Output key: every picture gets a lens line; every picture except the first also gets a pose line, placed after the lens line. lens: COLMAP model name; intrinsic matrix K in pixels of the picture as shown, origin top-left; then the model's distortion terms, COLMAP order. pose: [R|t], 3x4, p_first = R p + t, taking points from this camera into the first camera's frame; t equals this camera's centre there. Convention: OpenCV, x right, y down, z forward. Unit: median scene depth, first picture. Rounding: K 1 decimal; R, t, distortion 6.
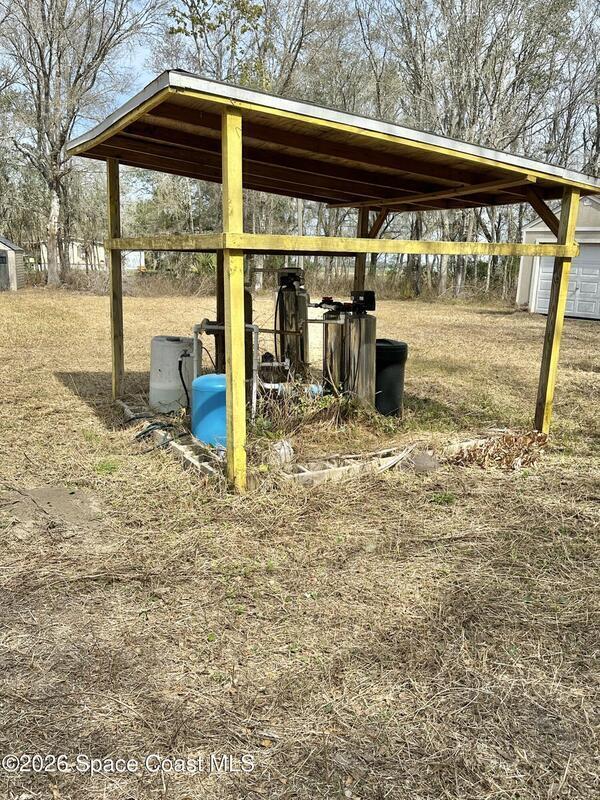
lens RADIAL K [[692.4, 0, 301.1], [0, 692.4, 400.2], [0, 0, 1]] dist [0.005992, 0.002644]
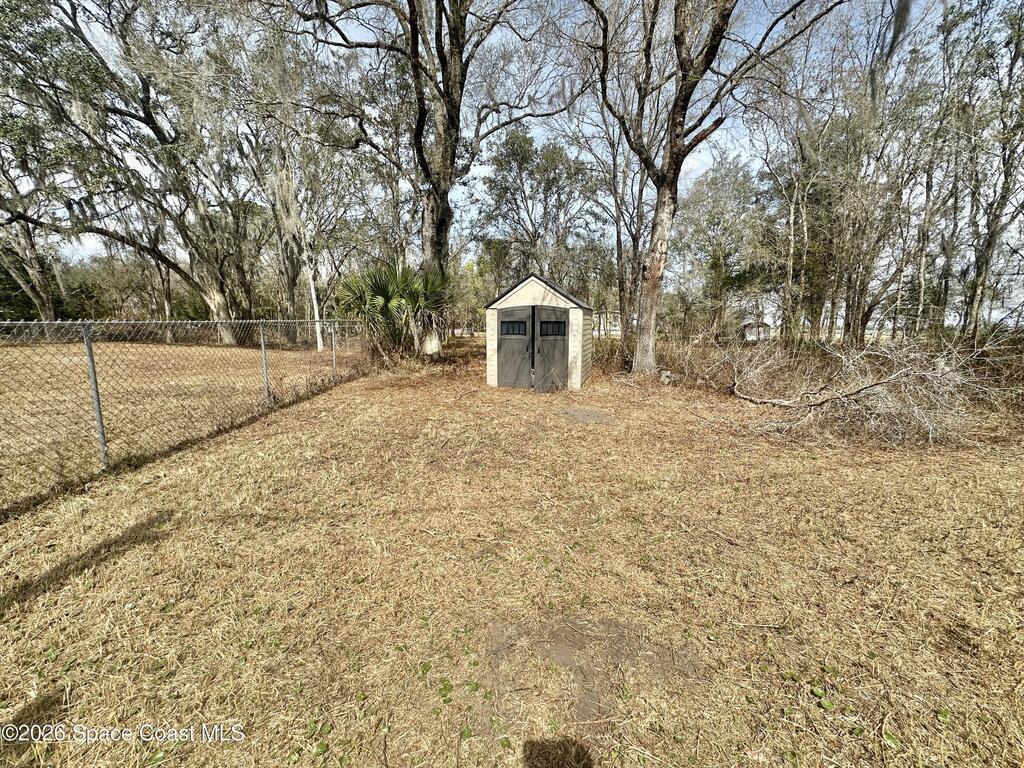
lens RADIAL K [[412.1, 0, 511.8], [0, 412.1, 385.8], [0, 0, 1]] dist [-0.001130, 0.000253]
pose [[0.874097, 0.054624, -0.482671, -0.312264], [-0.081446, 0.996071, -0.034771, -0.146849], [0.478875, 0.069705, 0.875111, 0.720552]]
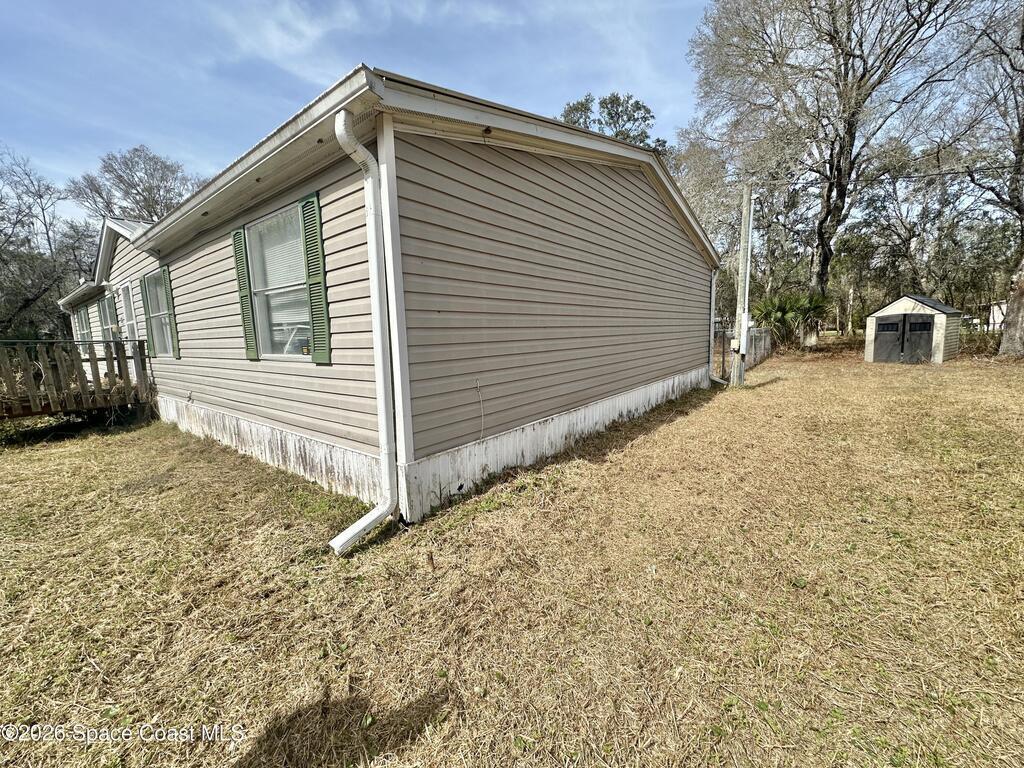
lens RADIAL K [[412.1, 0, 512.7], [0, 412.1, 383.4], [0, 0, 1]] dist [-0.001130, 0.000253]
pose [[0.357505, 0.078437, -0.930612, -0.142058], [-0.140278, 0.989672, 0.029525, -0.079613], [0.923316, 0.119989, 0.364815, 0.368998]]
